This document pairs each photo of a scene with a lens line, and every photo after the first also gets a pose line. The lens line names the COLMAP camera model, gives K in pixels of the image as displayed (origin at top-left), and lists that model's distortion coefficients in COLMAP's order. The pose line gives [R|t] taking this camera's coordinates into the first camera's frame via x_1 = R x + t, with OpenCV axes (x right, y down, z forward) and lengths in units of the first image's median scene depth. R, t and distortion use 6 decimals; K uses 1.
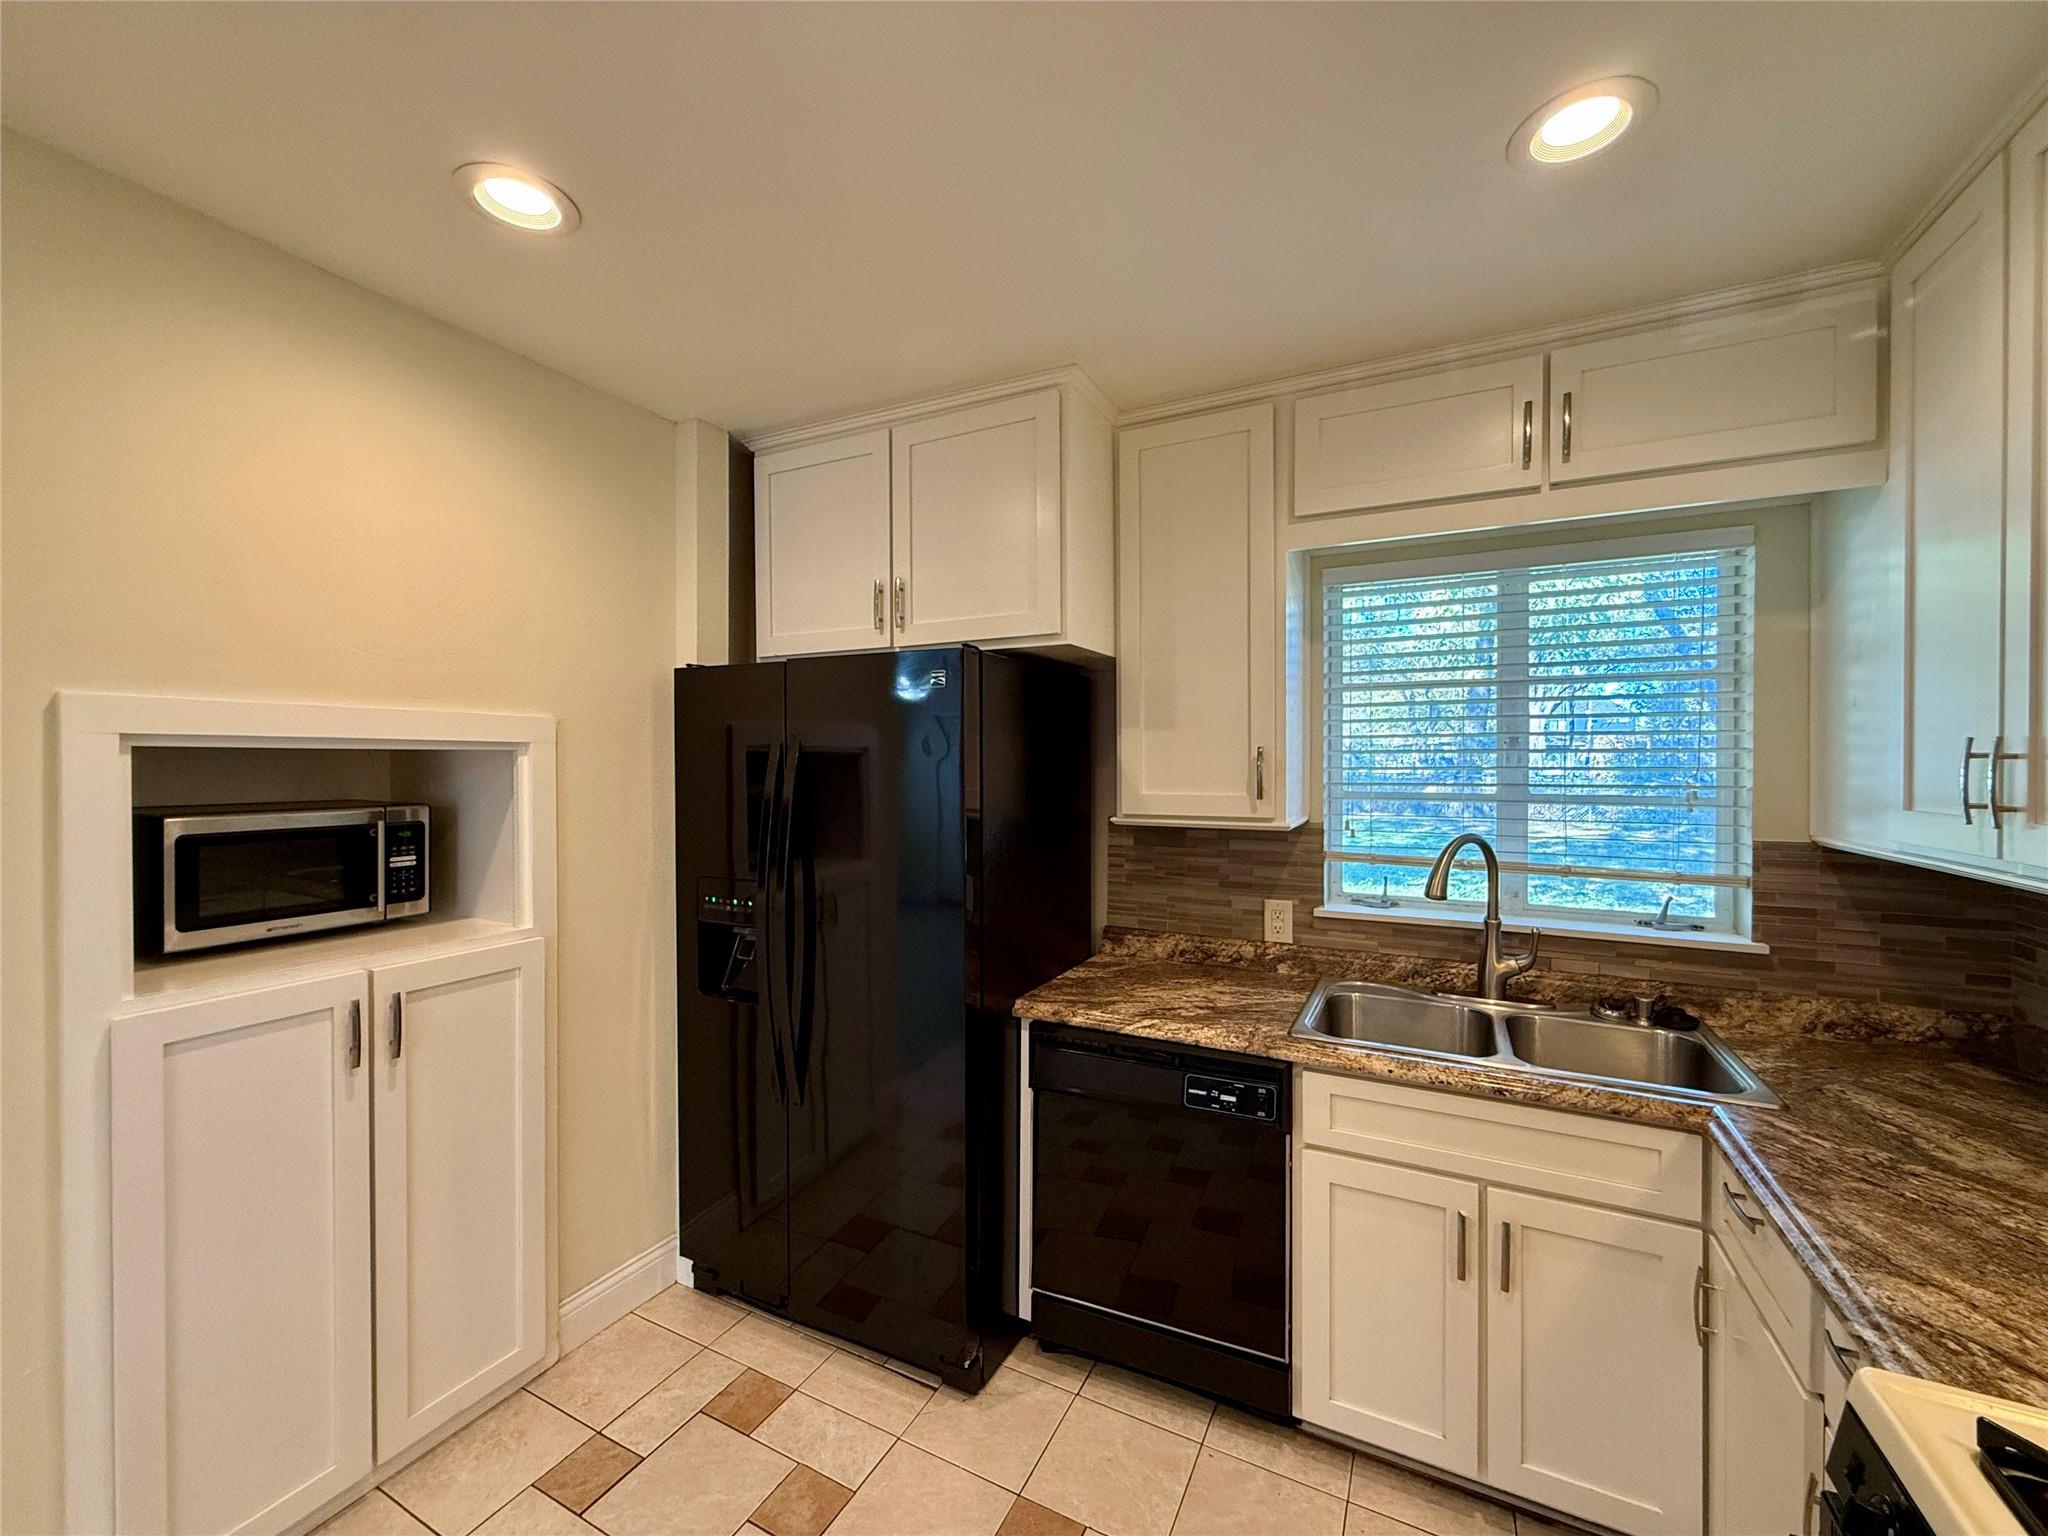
lens RADIAL K [[816.1, 0, 1018.1], [0, 816.1, 768.6], [0, 0, 1]] dist [0.000192, -0.000006]
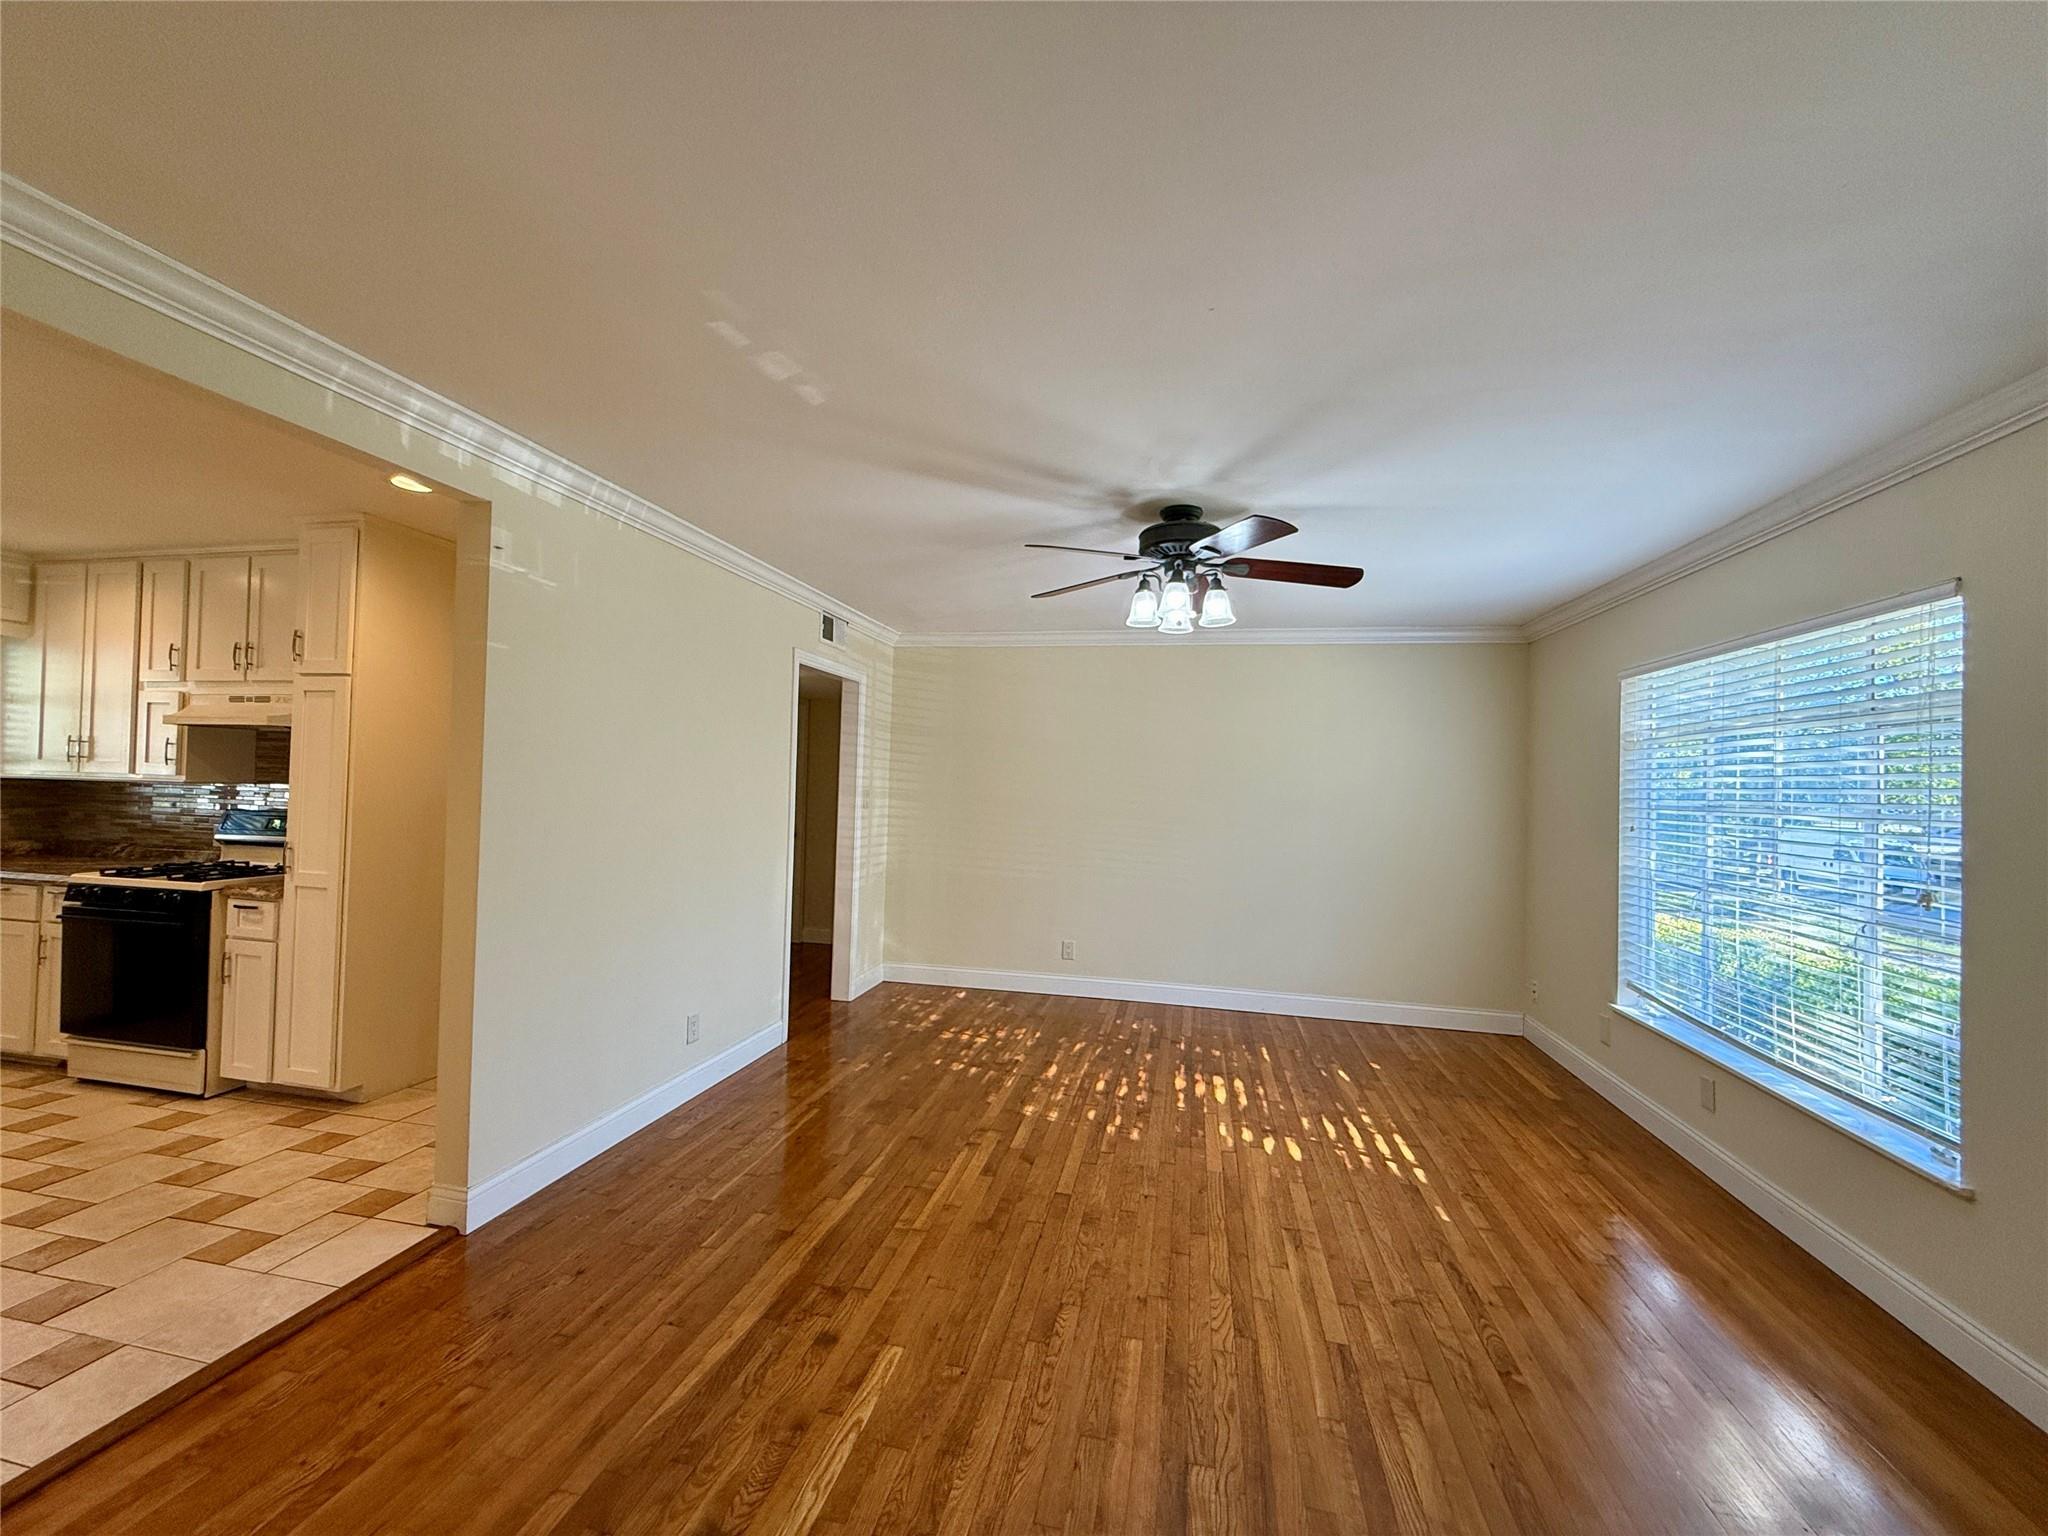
lens RADIAL K [[817.2, 0, 1017.6], [0, 817.2, 769.1], [0, 0, 1]] dist [-0.000835, 0.000134]
pose [[-0.260034, 0.007857, 0.965568, -1.970738], [-0.017543, 0.999763, -0.012859, 0.047729], [-0.965440, -0.020282, -0.259834, -1.203294]]
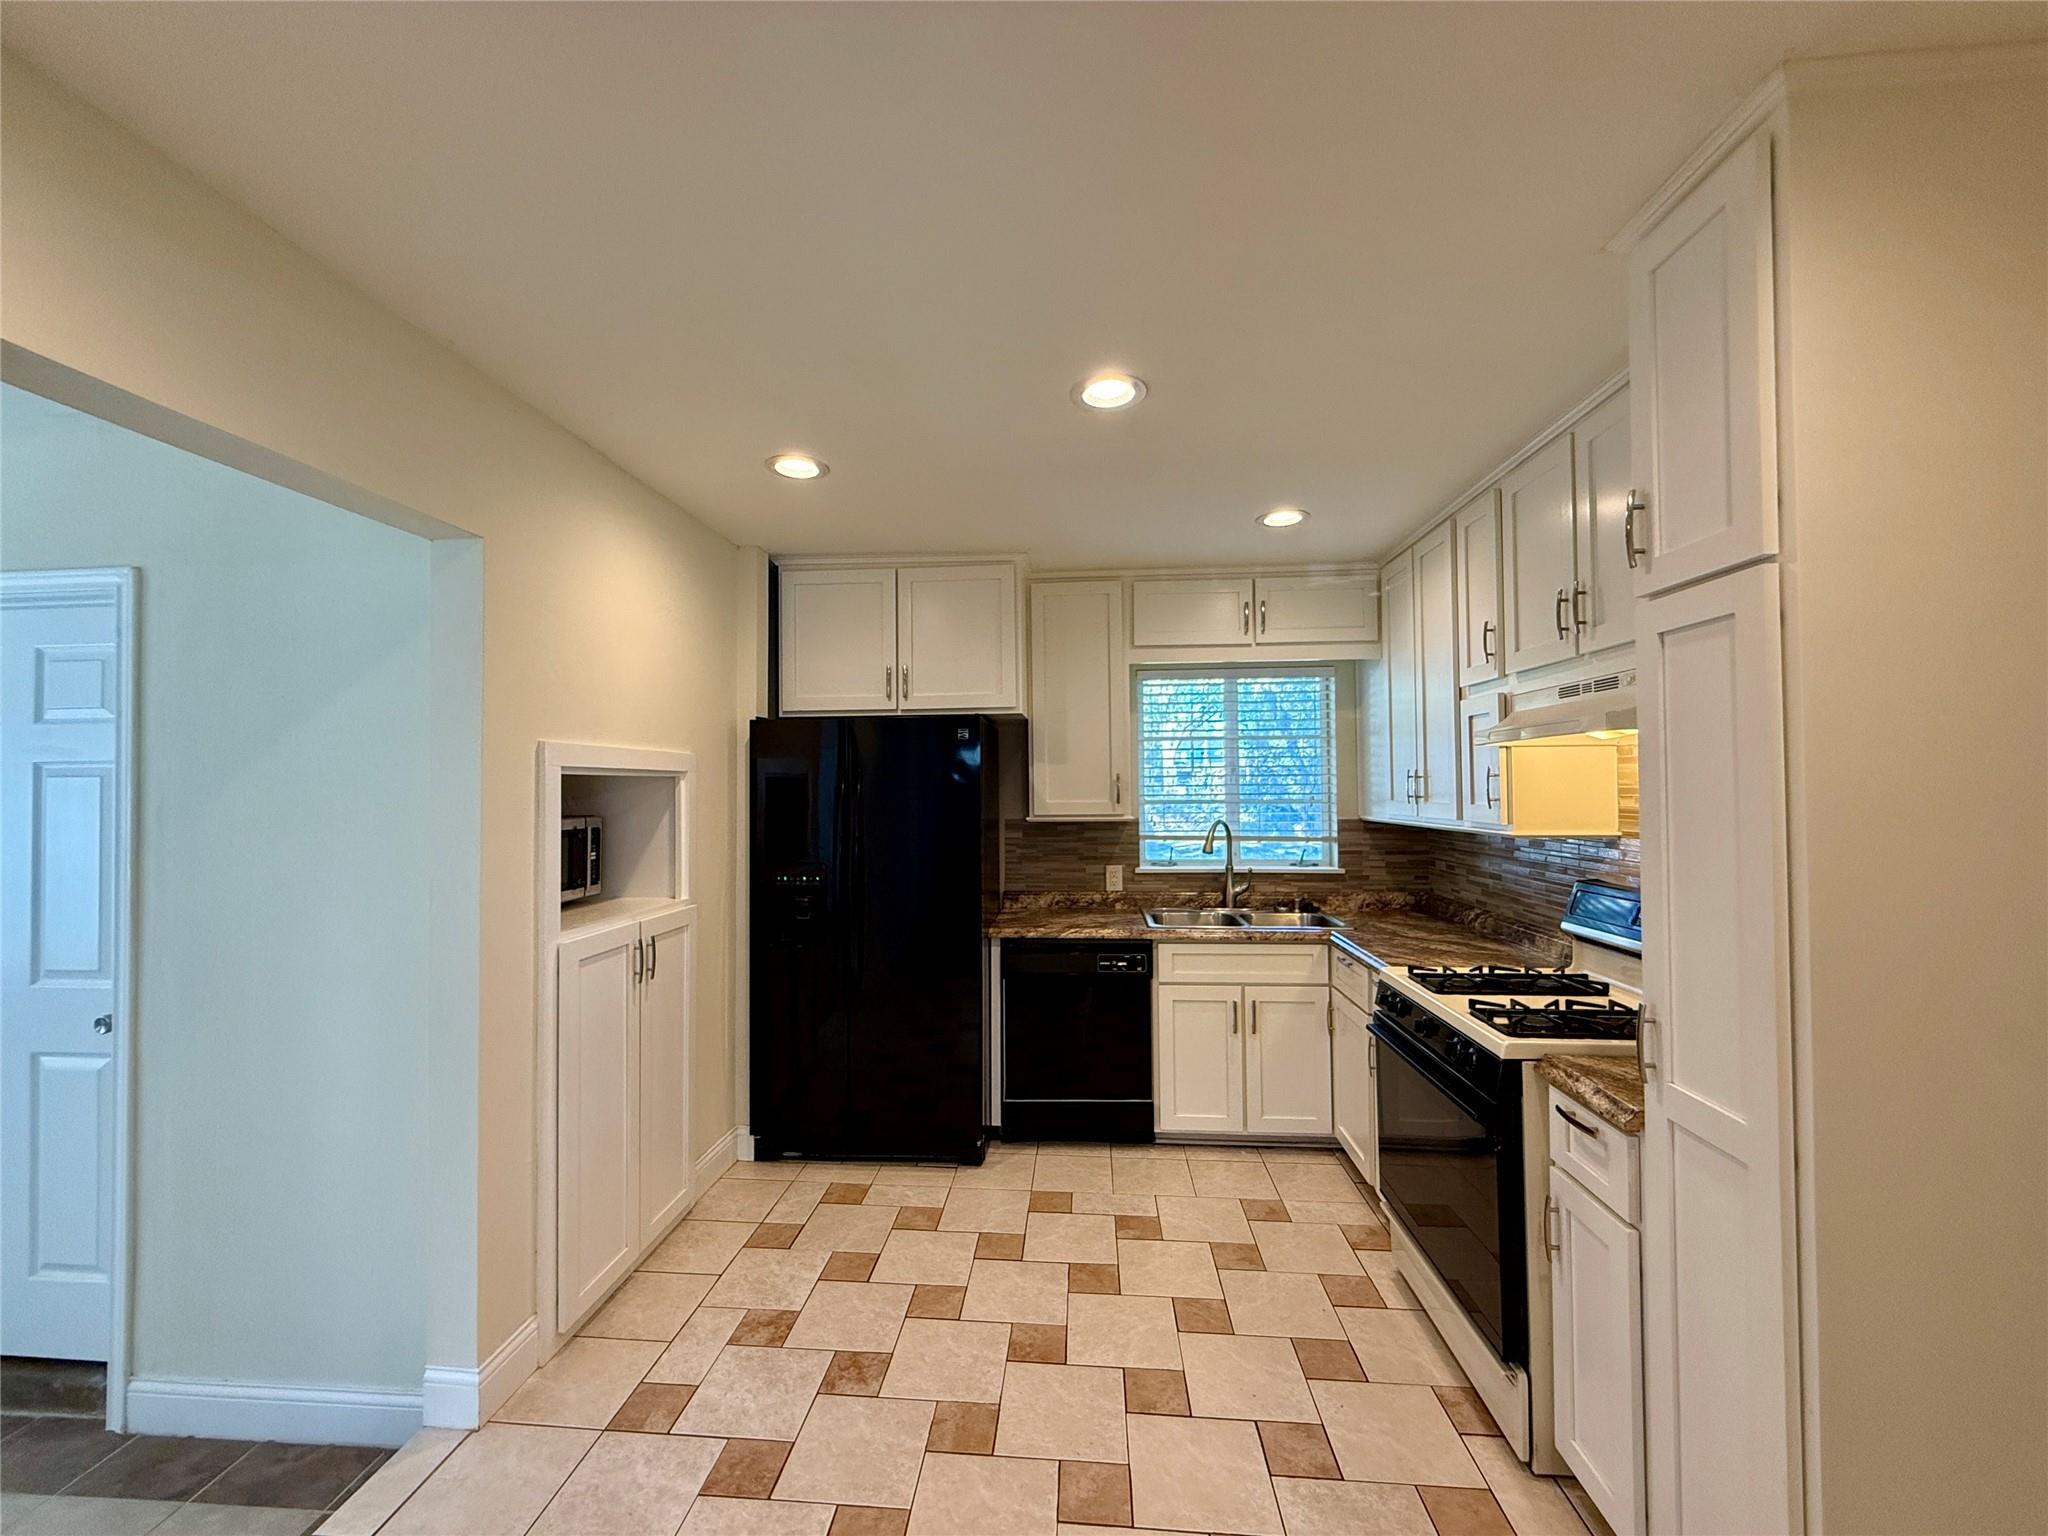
lens RADIAL K [[816.1, 0, 1018.1], [0, 816.1, 768.6], [0, 0, 1]] dist [0.000192, -0.000006]
pose [[0.924641, 0.001237, 0.380838, -0.628945], [0.011480, 0.999450, -0.031117, 0.015729], [-0.380667, 0.033144, 0.924118, -0.600420]]
